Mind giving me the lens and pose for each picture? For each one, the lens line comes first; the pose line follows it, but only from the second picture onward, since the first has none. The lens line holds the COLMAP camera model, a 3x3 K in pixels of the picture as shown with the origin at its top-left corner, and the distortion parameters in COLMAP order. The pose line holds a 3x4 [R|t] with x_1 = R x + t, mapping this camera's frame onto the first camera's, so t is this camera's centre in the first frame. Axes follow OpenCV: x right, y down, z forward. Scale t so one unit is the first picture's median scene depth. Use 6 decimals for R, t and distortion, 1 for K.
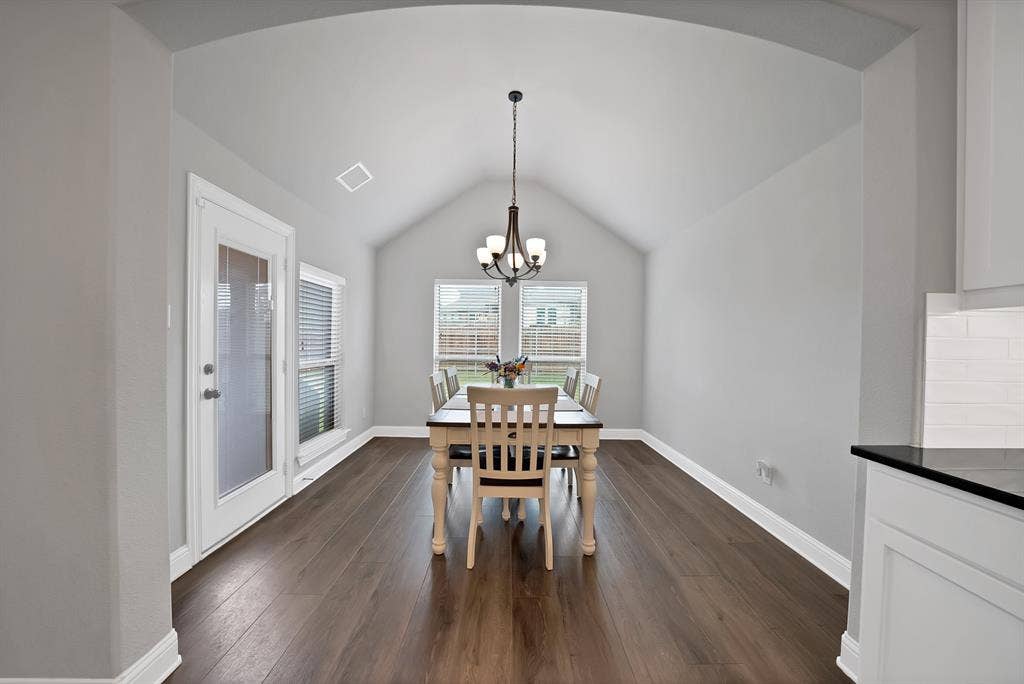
lens RADIAL K [[366.7, 0, 509.6], [0, 366.7, 343.8], [0, 0, 1]] dist [-0.016117, -0.000322]
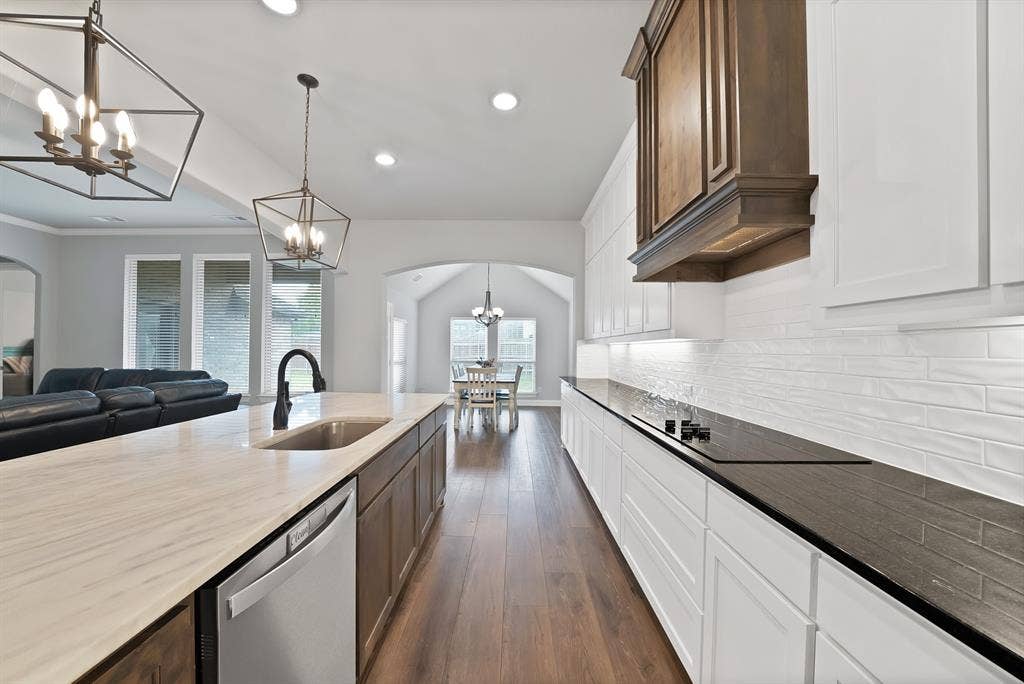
lens RADIAL K [[366.7, 0, 510.0], [0, 366.7, 344.3], [0, 0, 1]] dist [-0.016117, -0.000322]
pose [[0.999886, -0.004505, -0.014433, 0.189751], [0.004210, 0.999784, -0.020347, -0.007374], [0.014522, 0.020283, 0.999689, -1.327767]]
